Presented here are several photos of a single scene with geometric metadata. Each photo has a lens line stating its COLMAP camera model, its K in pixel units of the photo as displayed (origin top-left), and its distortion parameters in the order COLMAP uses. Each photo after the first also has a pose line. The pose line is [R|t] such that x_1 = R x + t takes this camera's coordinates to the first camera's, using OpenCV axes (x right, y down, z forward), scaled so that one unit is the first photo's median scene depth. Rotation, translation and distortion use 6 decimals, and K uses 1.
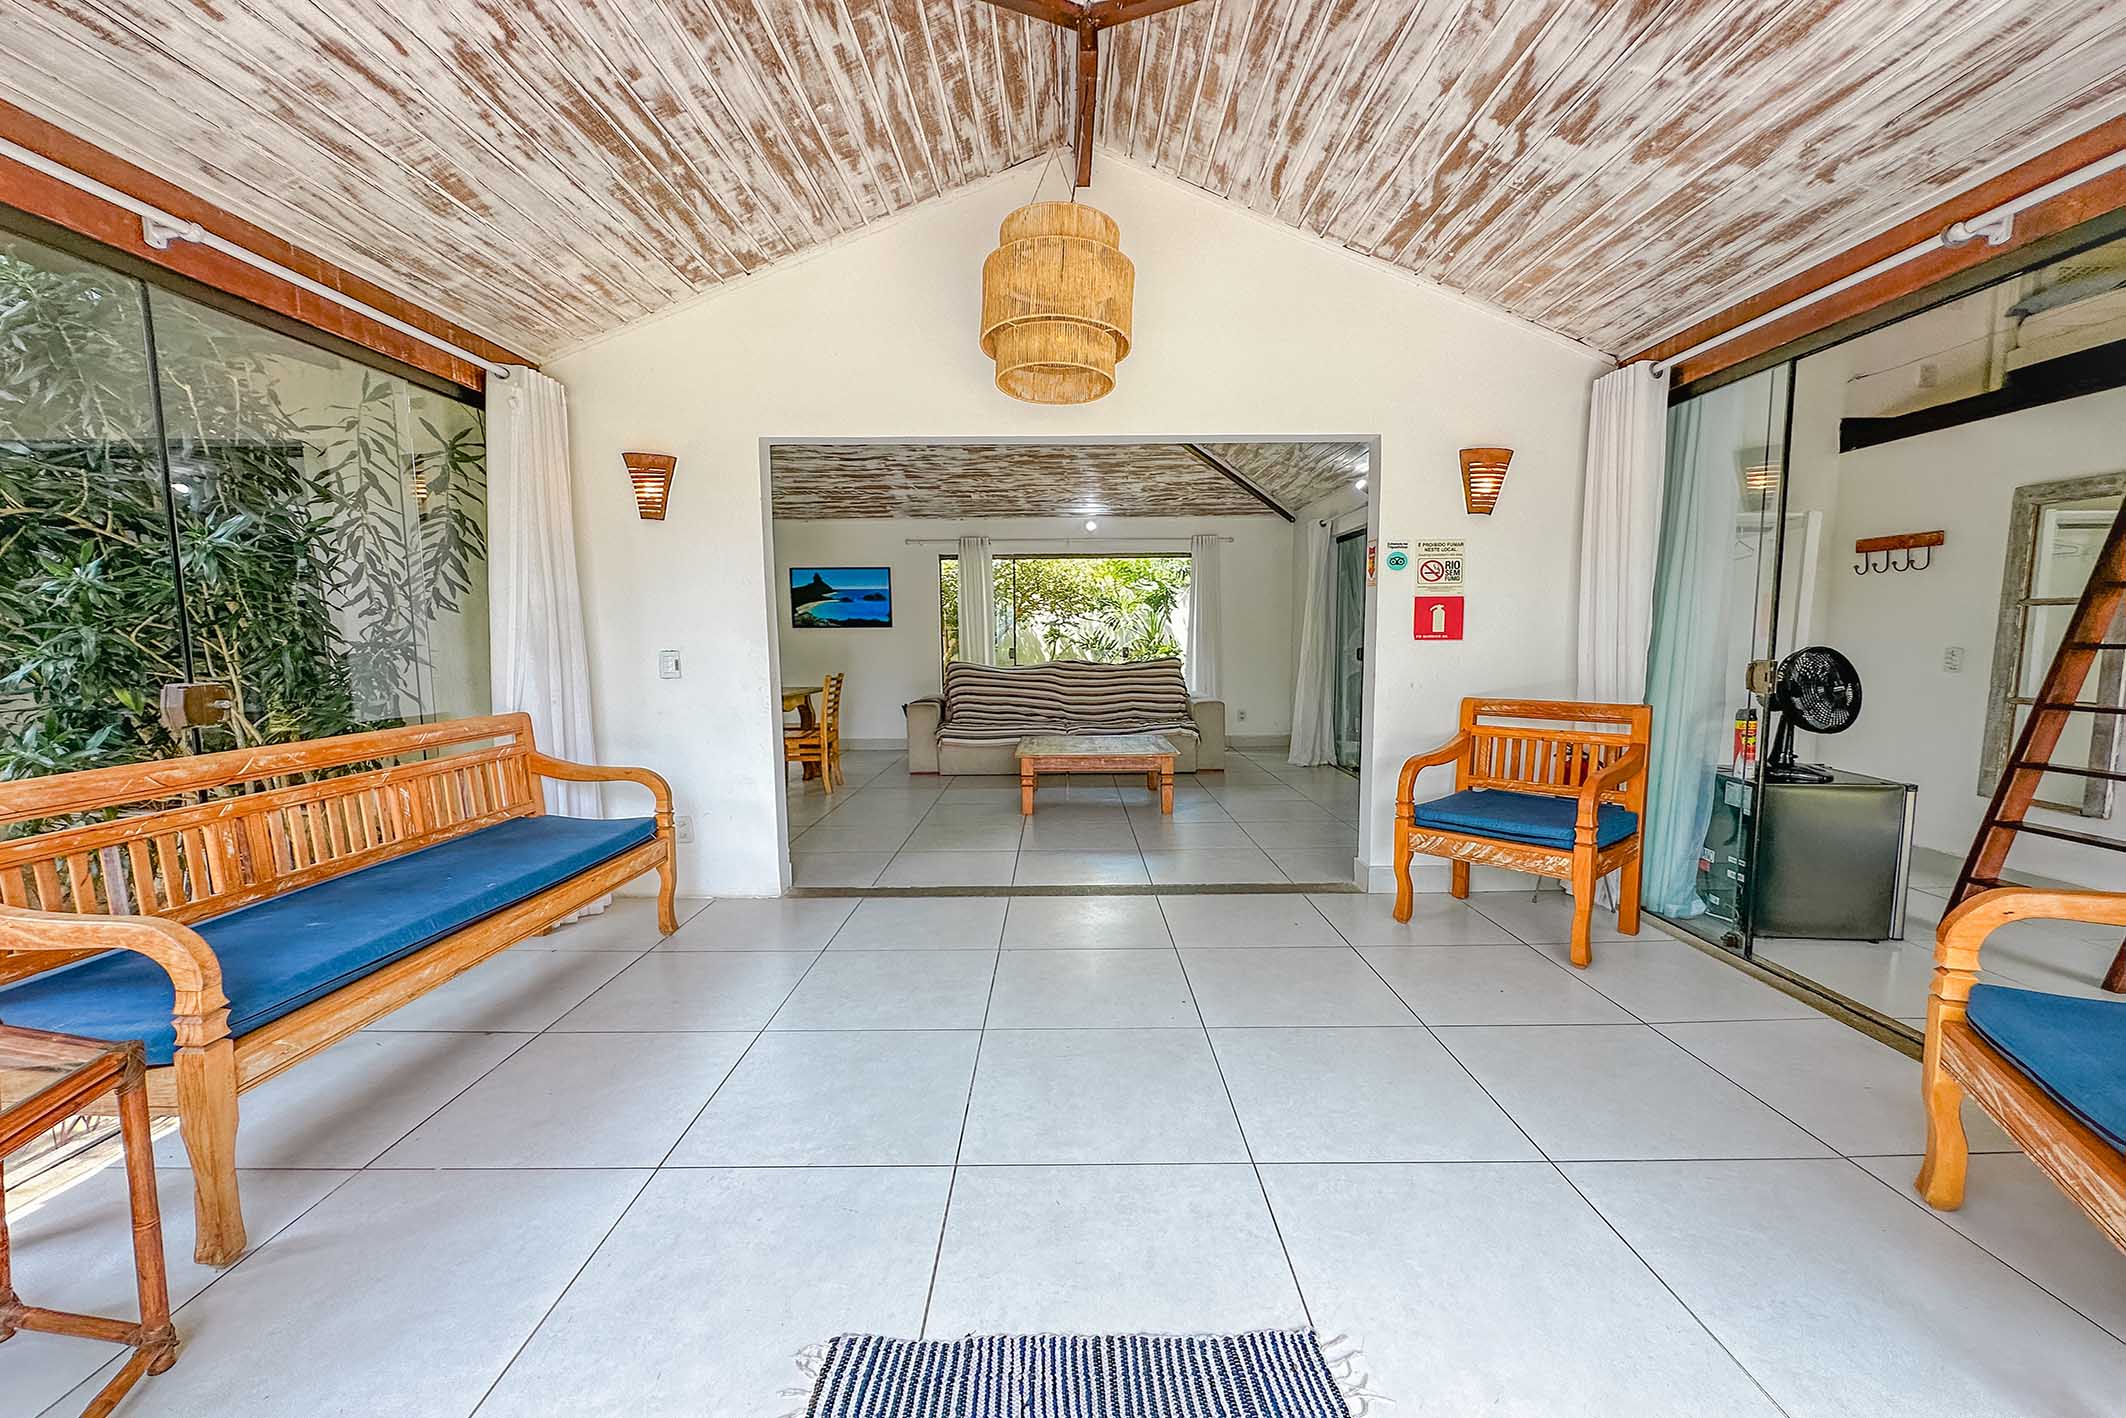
lens RADIAL K [[864.6, 0, 1059.2], [0, 864.6, 724.3], [0, 0, 1]] dist [0.001105, -0.000118]
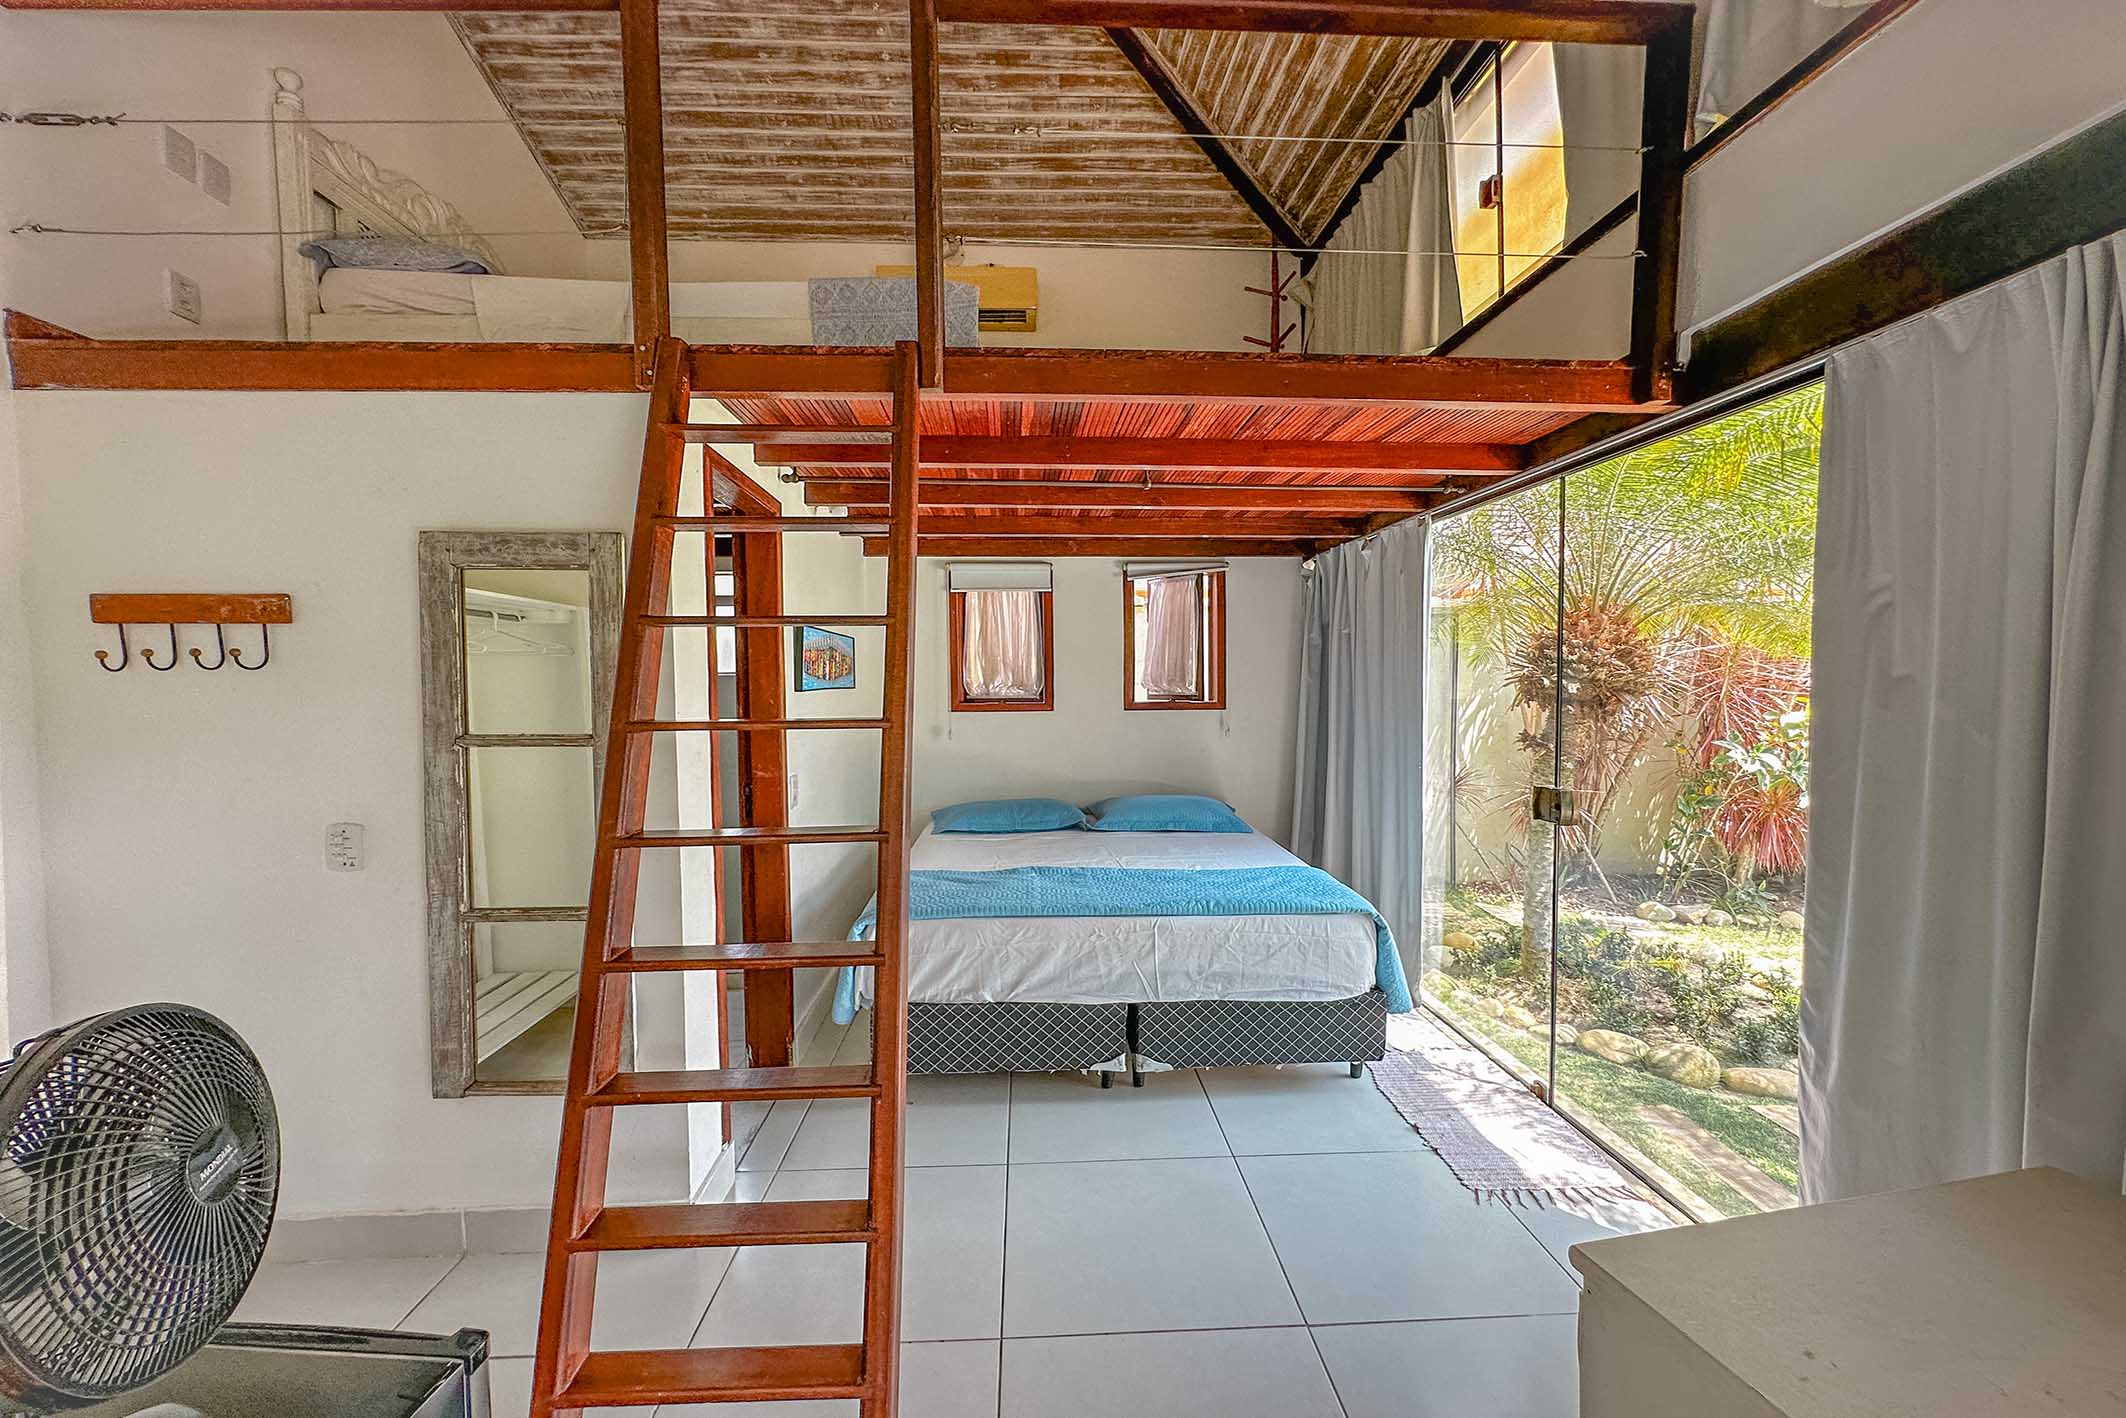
lens RADIAL K [[864.6, 0, 1059.2], [0, 864.6, 724.3], [0, 0, 1]] dist [0.001105, -0.000118]
pose [[-0.057672, -0.027005, 0.997970, 0.489005], [0.114001, 0.992917, 0.033456, -0.114358], [-0.991805, 0.115699, -0.054185, 0.588993]]
